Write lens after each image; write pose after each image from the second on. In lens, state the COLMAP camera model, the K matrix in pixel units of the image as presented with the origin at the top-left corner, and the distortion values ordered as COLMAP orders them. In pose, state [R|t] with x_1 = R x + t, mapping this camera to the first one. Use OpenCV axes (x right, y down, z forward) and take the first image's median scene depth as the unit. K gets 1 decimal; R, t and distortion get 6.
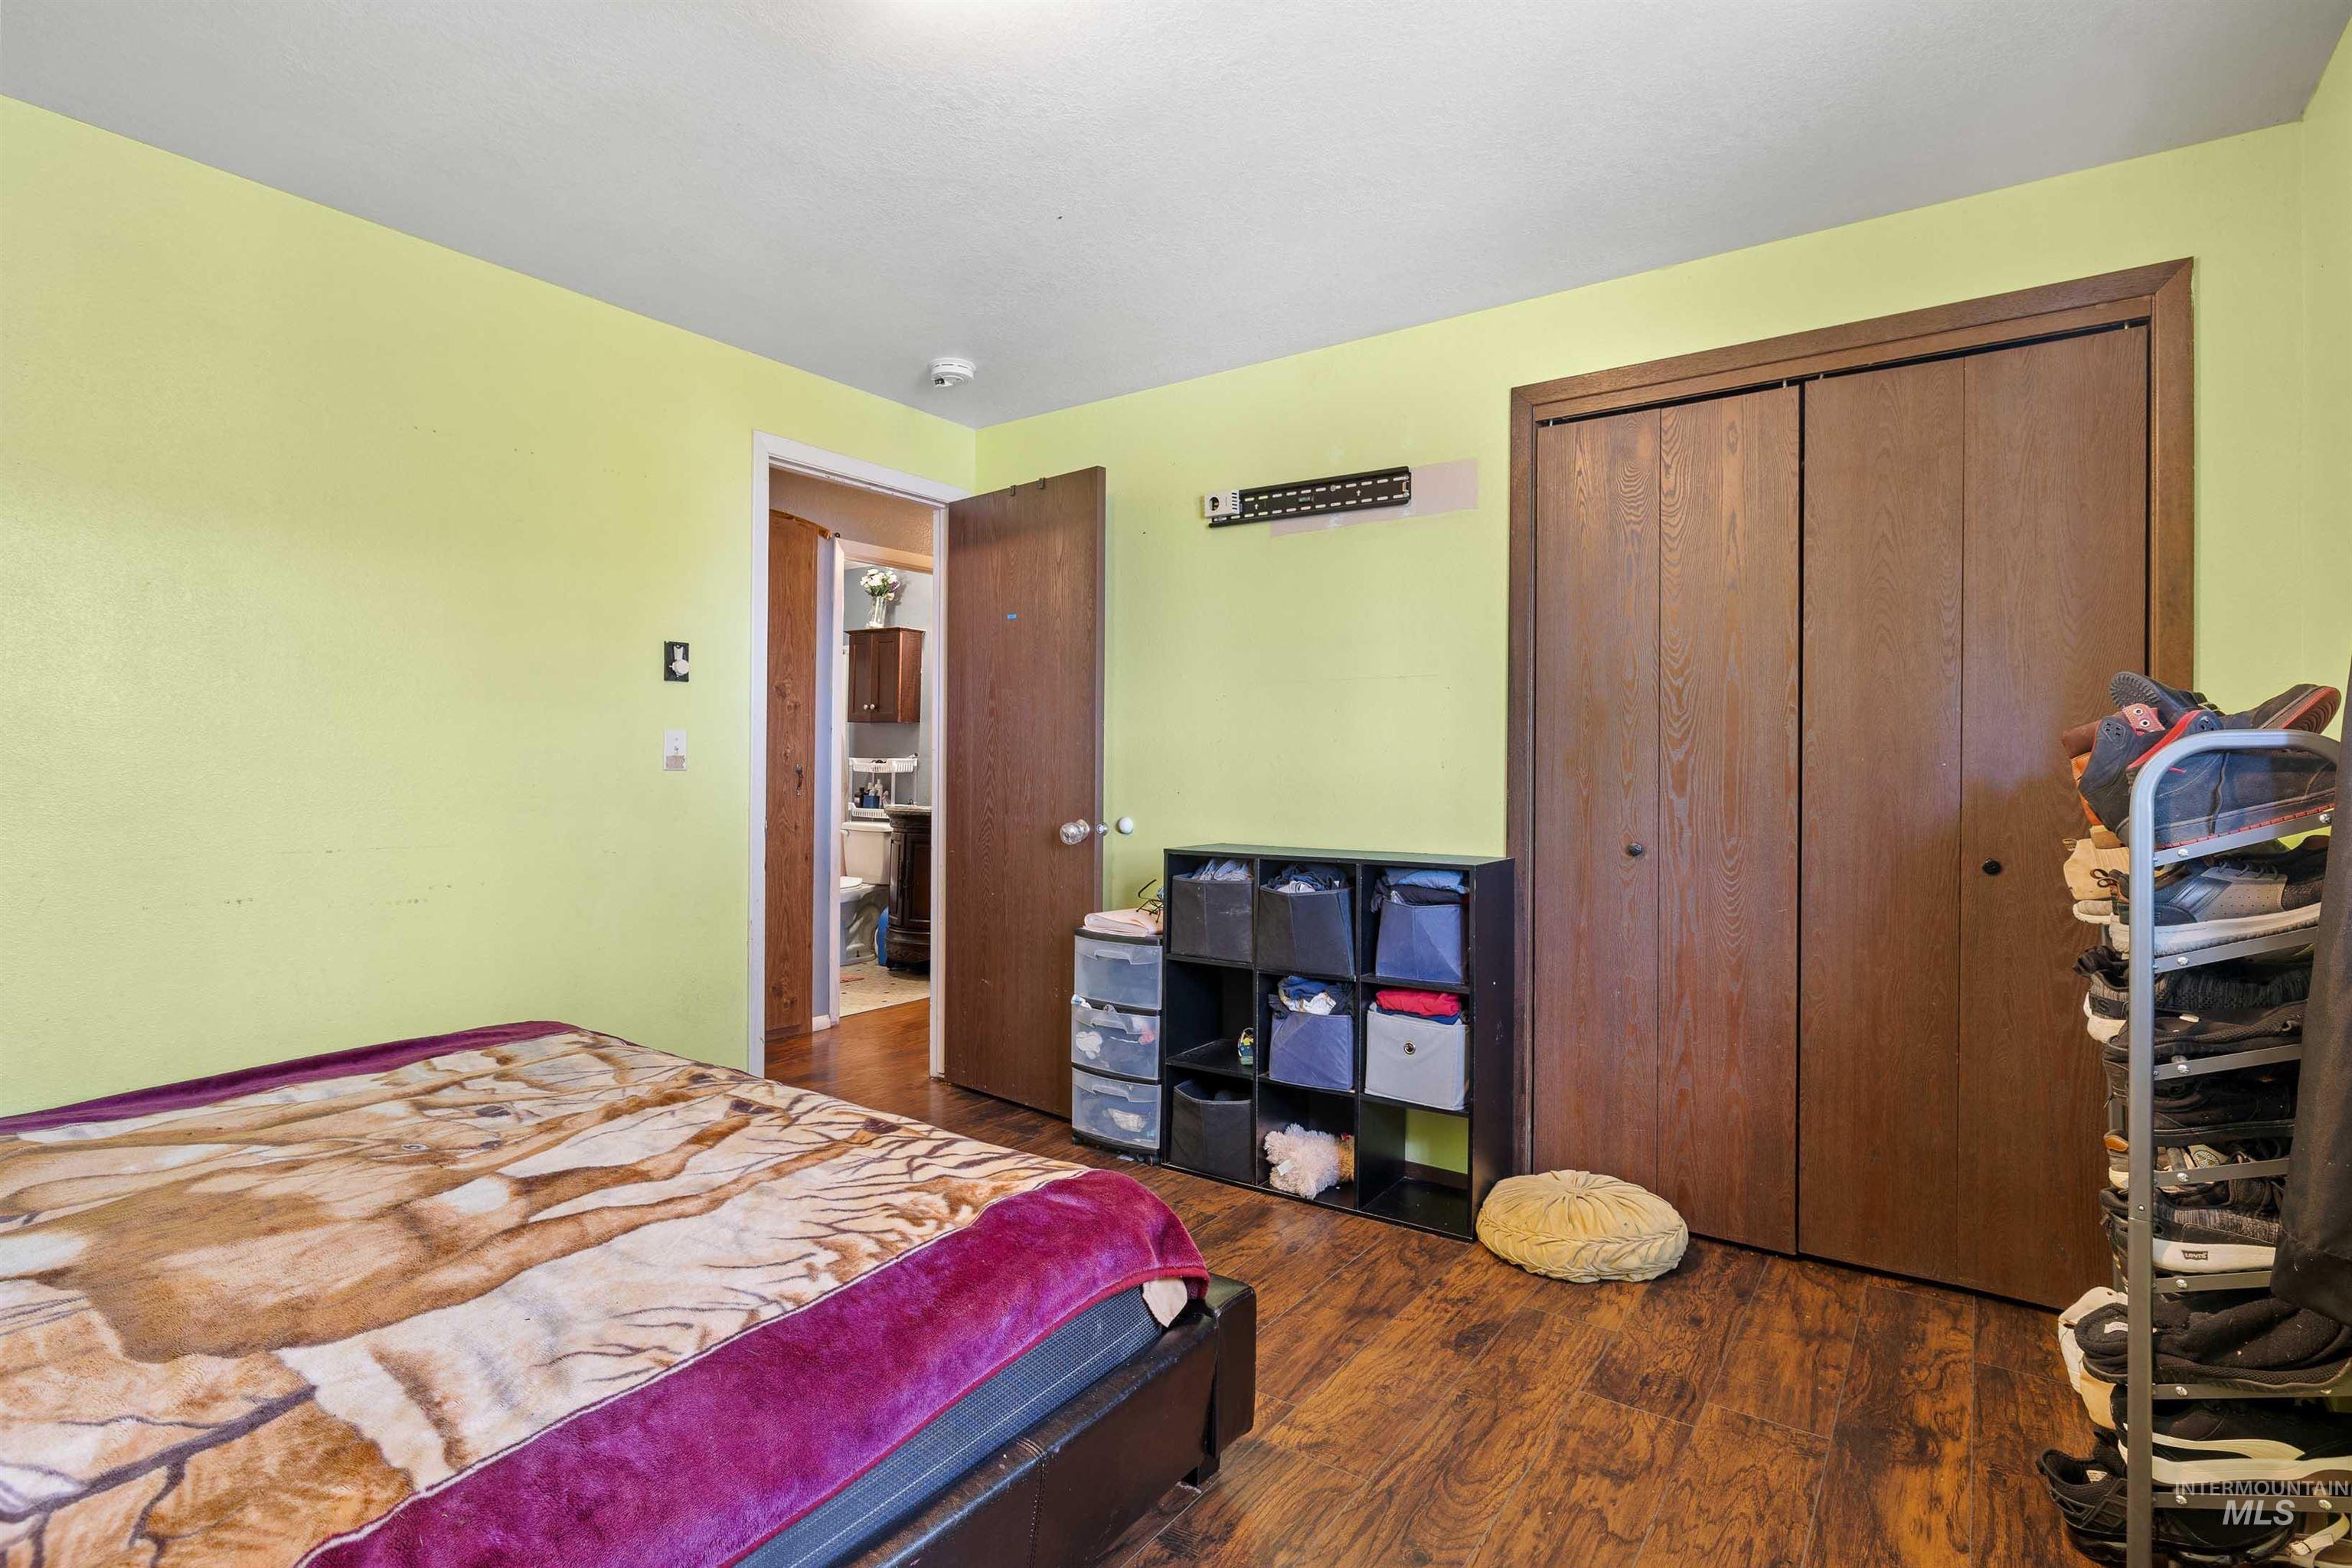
lens RADIAL K [[1130.9, 0, 1179.2], [0, 1130.9, 778.1], [0, 0, 1]] dist [-0.009913, 0.002682]
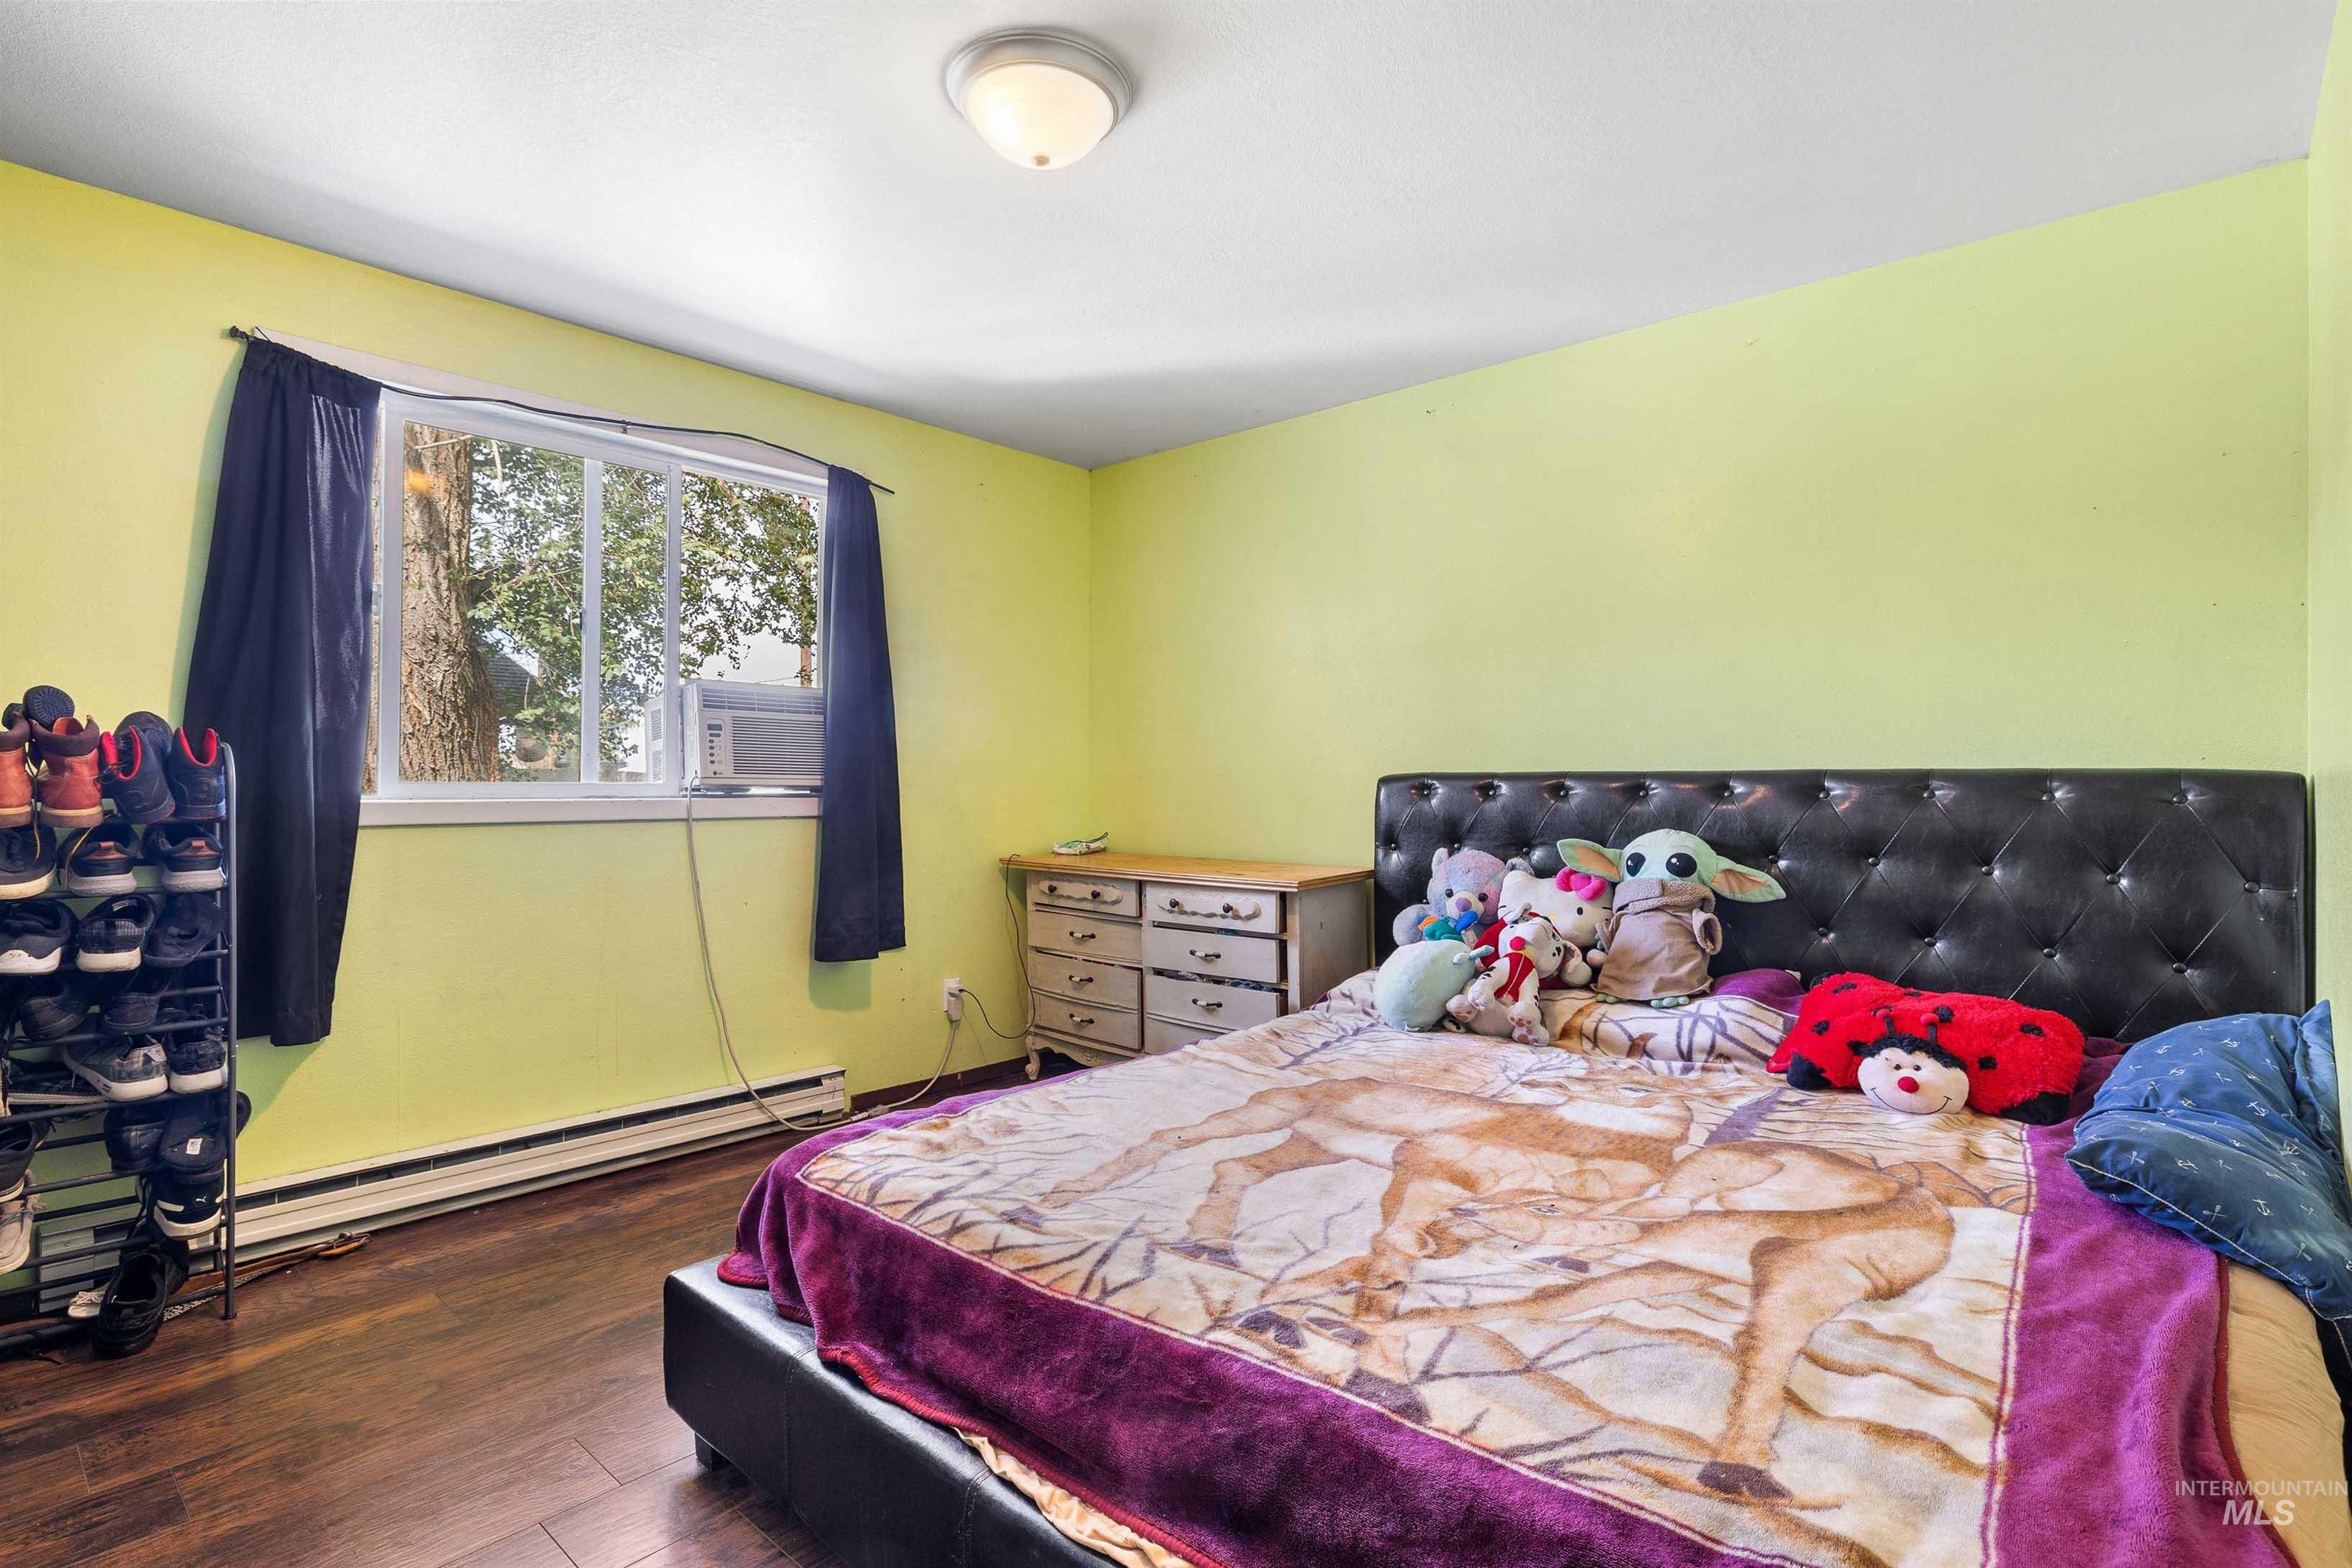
lens RADIAL K [[1130.9, 0, 1172.4], [0, 1130.9, 785.4], [0, 0, 1]] dist [-0.009913, 0.002682]
pose [[-0.995092, -0.009026, 0.098542, -0.464797], [-0.008567, 0.999950, 0.005080, -0.003437], [-0.098583, 0.004211, -0.995120, 1.862465]]
